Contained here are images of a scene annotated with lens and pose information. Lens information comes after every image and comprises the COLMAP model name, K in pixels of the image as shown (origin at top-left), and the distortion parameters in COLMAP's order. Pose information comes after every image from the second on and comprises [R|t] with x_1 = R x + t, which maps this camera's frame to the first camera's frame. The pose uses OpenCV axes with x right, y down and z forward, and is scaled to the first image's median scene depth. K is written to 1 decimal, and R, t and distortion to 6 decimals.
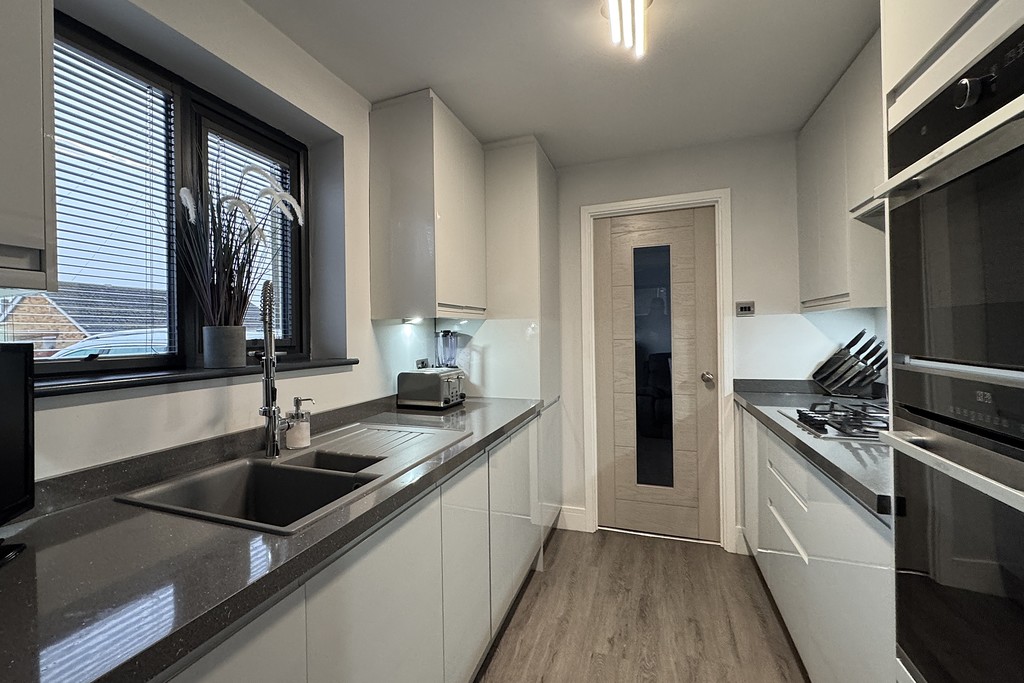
lens RADIAL K [[514.5, 0, 512.0], [0, 514.5, 341.5], [0, 0, 1]] dist [-0.002356, -0.000253]
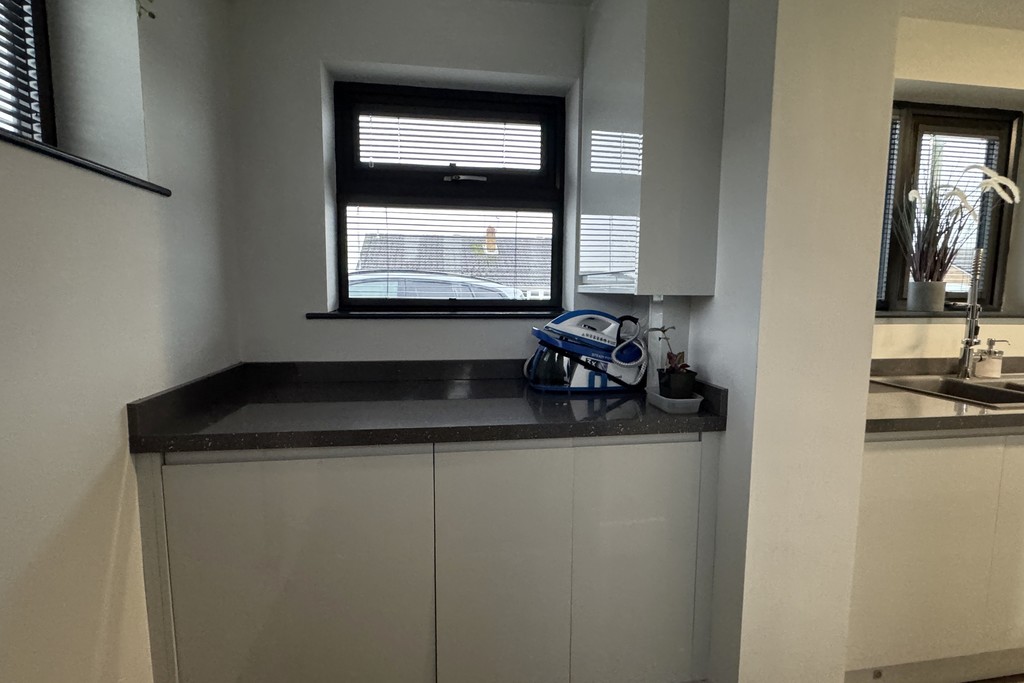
lens RADIAL K [[454.6, 0, 509.9], [0, 454.6, 335.1], [0, 0, 1]] dist [-0.000050, 0.000609]
pose [[0.383959, 0.103414, -0.917541, 0.155024], [-0.015218, 0.994282, 0.105695, 0.000952], [0.923225, -0.026619, 0.383337, -0.527926]]
